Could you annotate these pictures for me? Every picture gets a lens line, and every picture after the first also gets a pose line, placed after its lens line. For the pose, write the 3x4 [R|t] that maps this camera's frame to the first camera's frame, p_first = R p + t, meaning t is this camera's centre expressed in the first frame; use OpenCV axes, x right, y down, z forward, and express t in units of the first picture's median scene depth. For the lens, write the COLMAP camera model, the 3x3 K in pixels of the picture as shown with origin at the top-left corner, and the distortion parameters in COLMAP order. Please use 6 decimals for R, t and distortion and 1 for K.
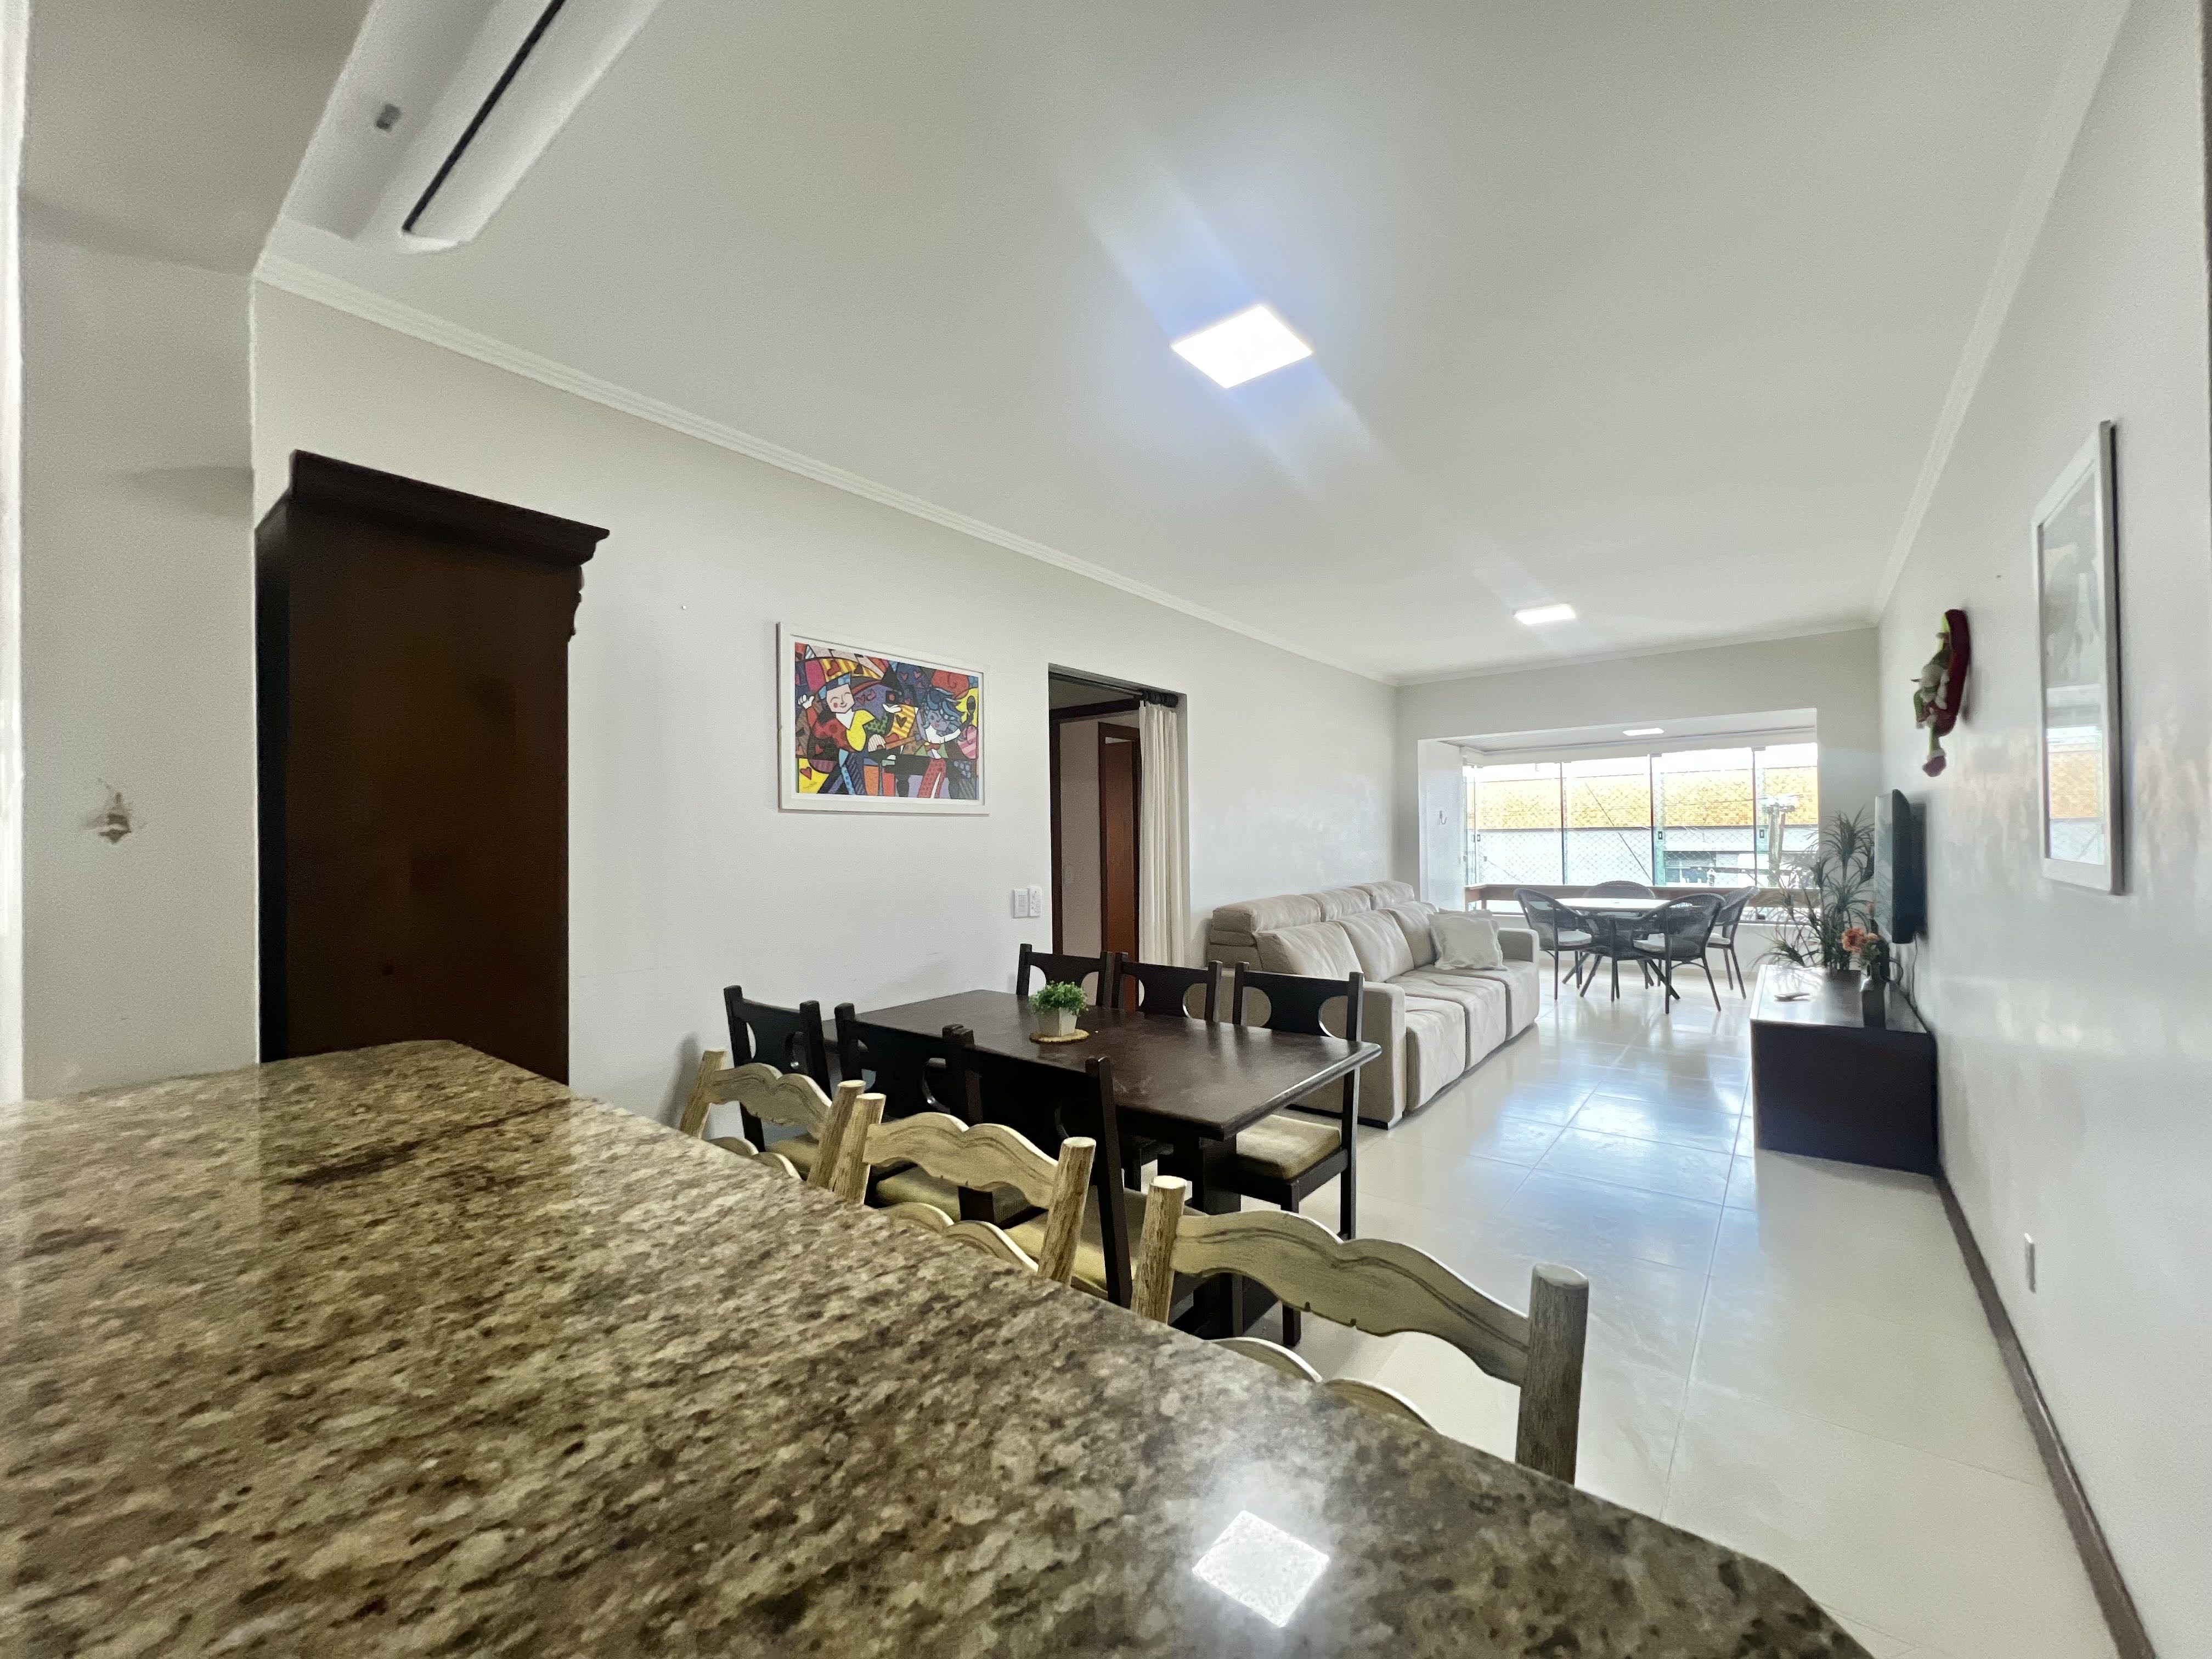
lens RADIAL K [[876.7, 0, 1111.0], [0, 876.7, 832.7], [0, 0, 1]] dist [0.000985, 0.000434]
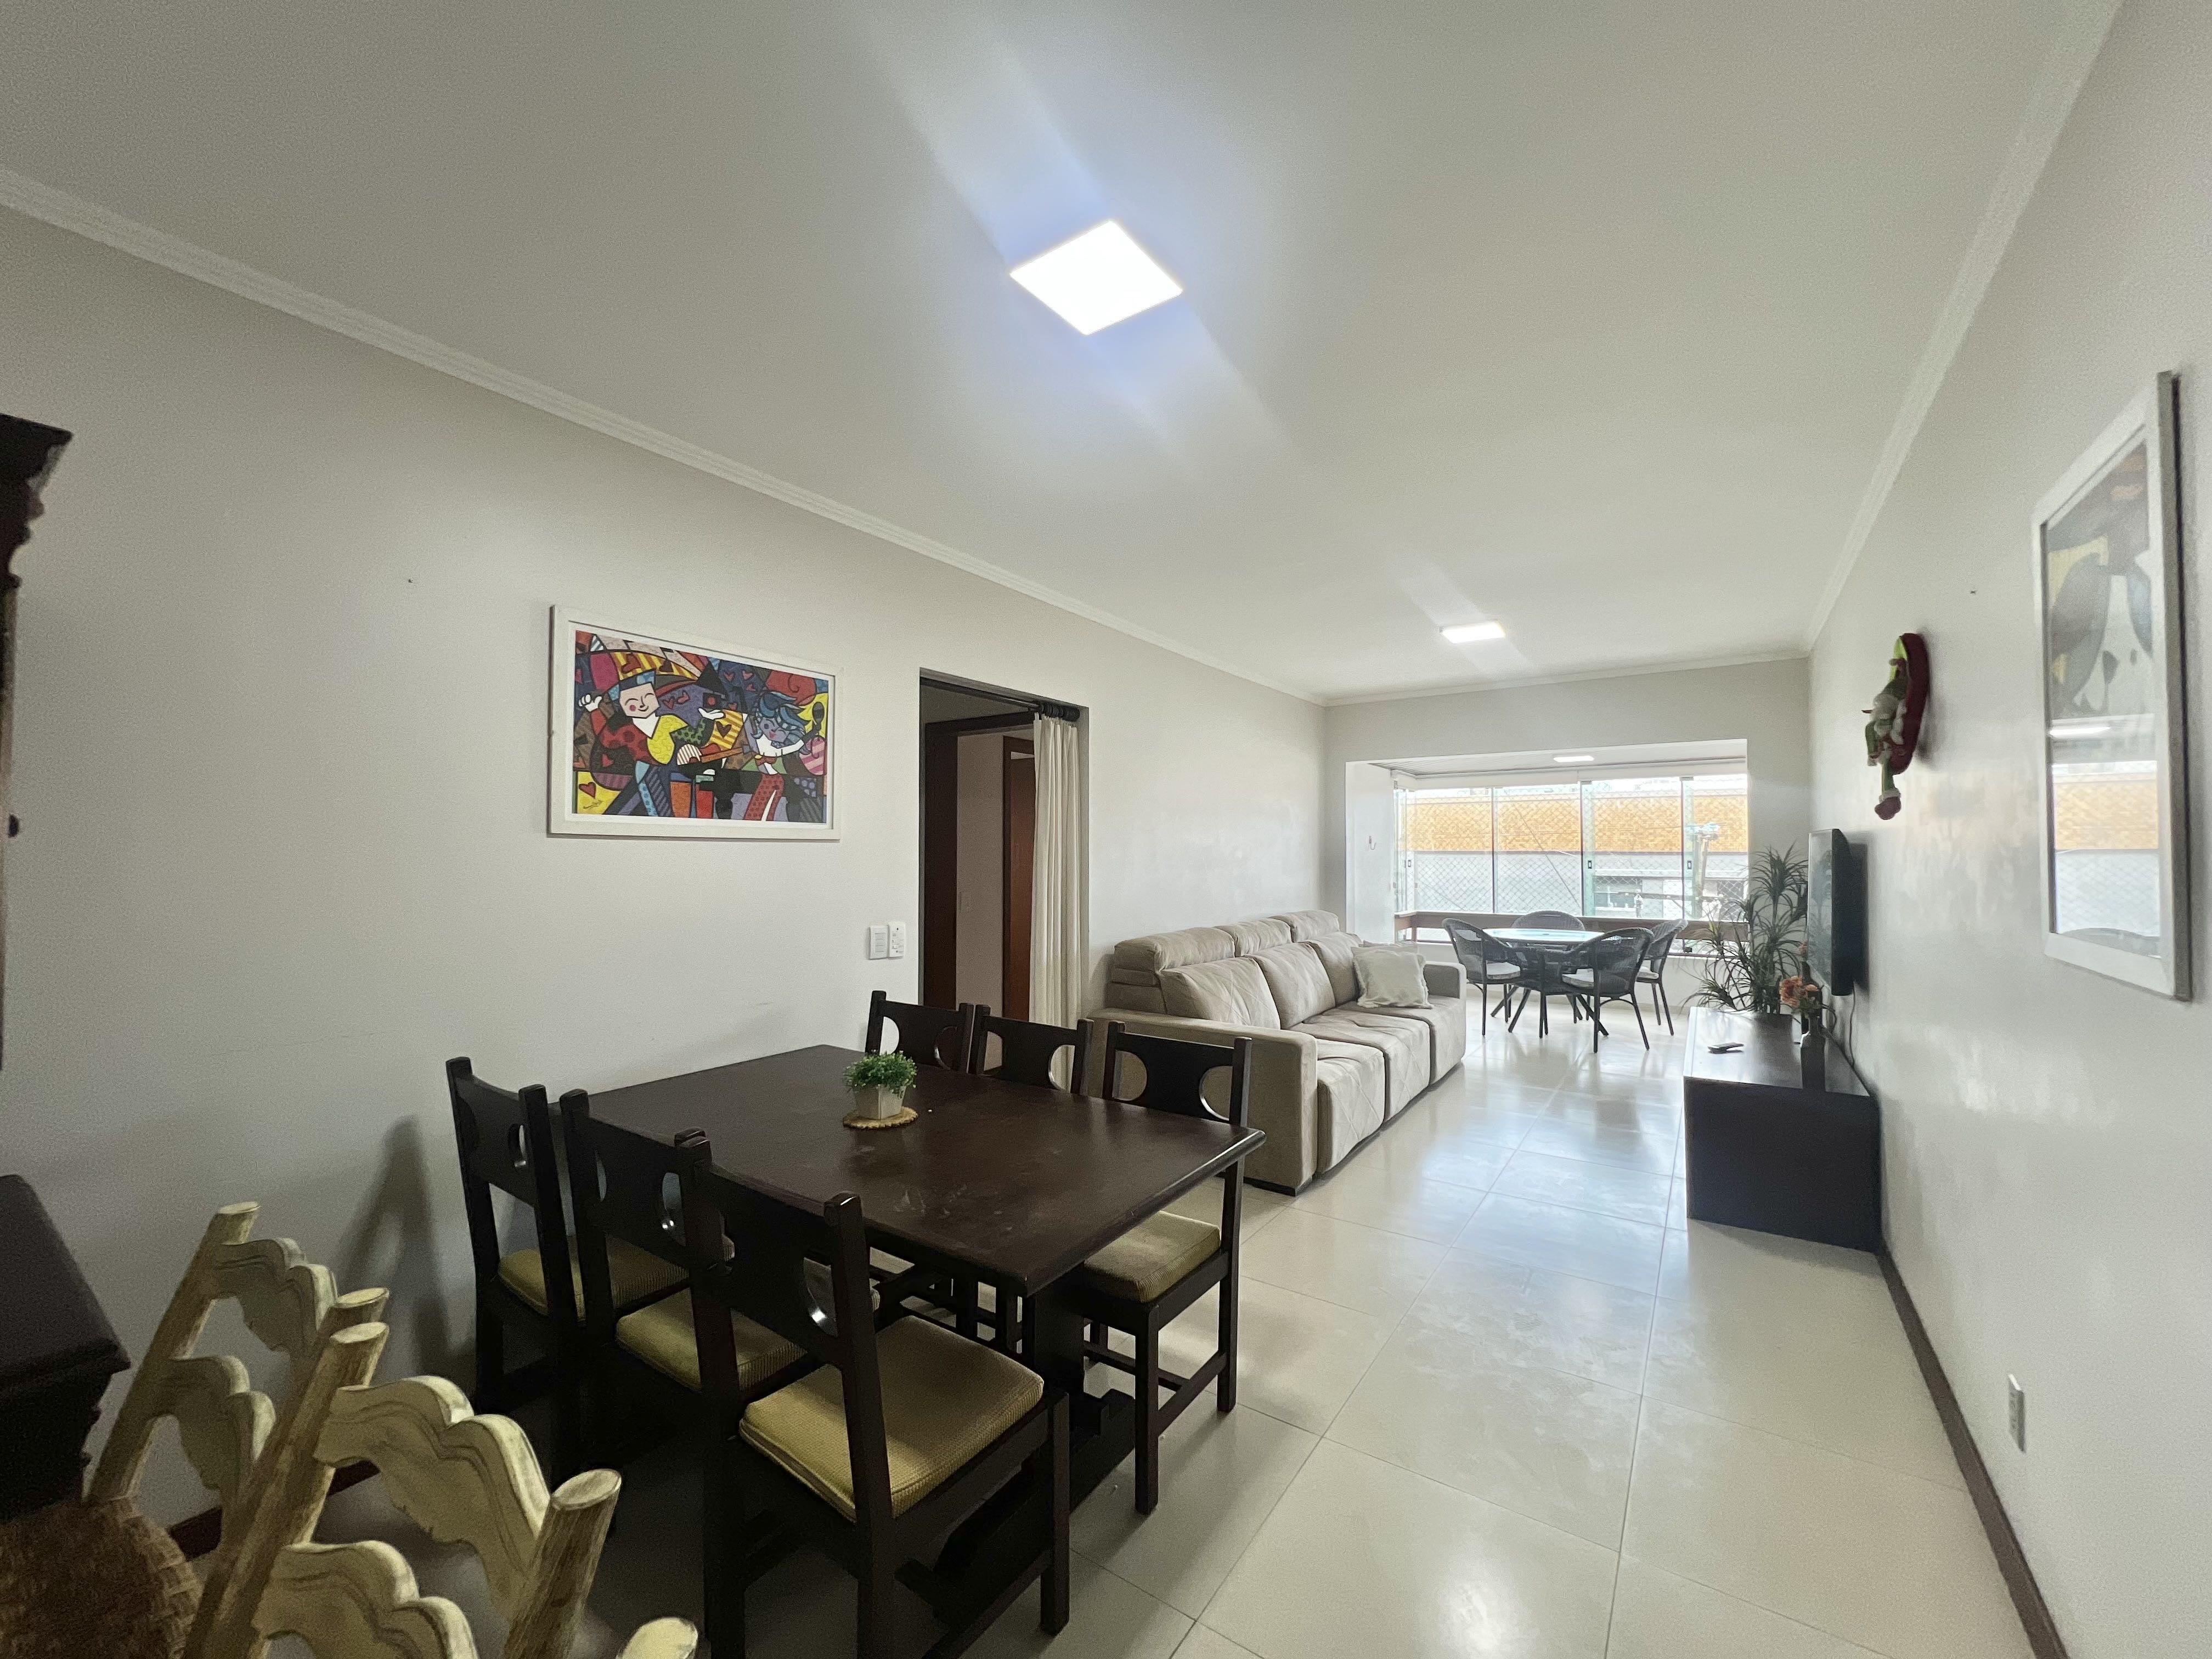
lens RADIAL K [[876.7, 0, 1111.2], [0, 876.7, 832.5], [0, 0, 1]] dist [0.000985, 0.000434]
pose [[0.998055, 0.017013, 0.059978, 0.065091], [-0.016057, 0.999737, -0.016390, -0.015541], [-0.060241, 0.015396, 0.998065, 0.104933]]
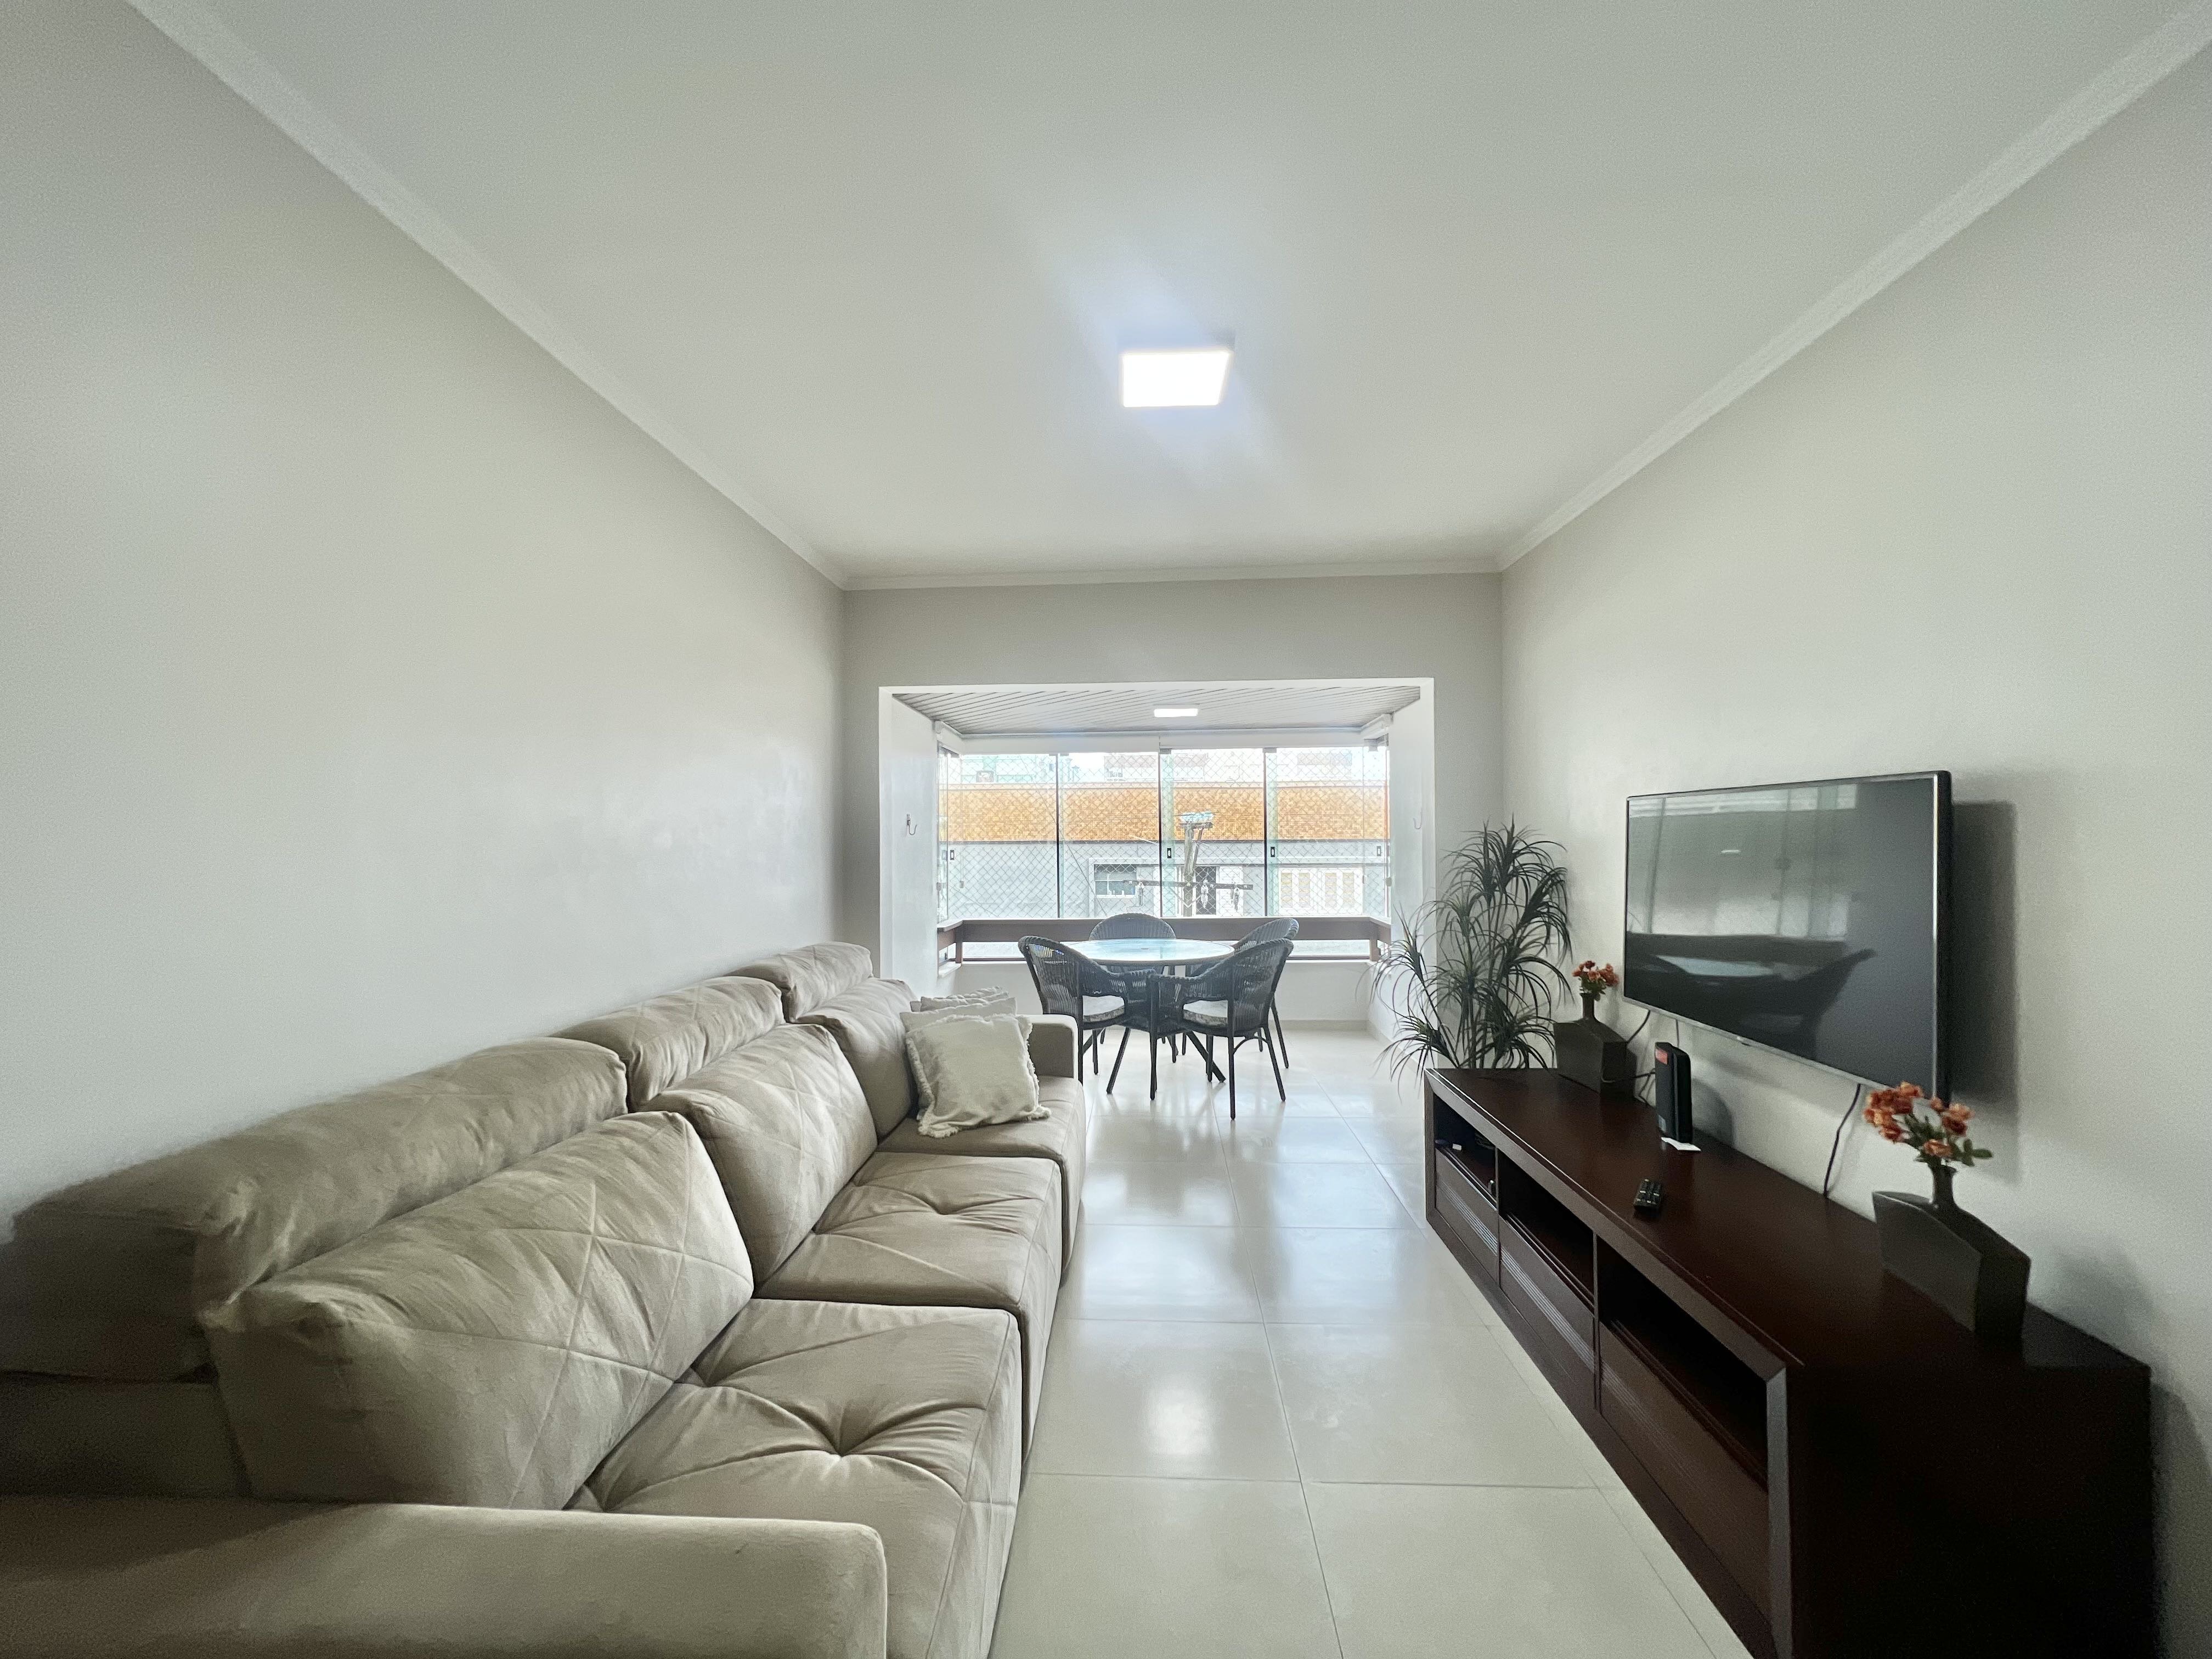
lens RADIAL K [[876.7, 0, 1109.5], [0, 876.7, 846.1], [0, 0, 1]] dist [0.000985, 0.000434]
pose [[0.814051, 0.008118, 0.580736, 0.243403], [-0.010655, 0.999943, 0.000958, -0.006686], [-0.580695, -0.006968, 0.814091, 0.766125]]
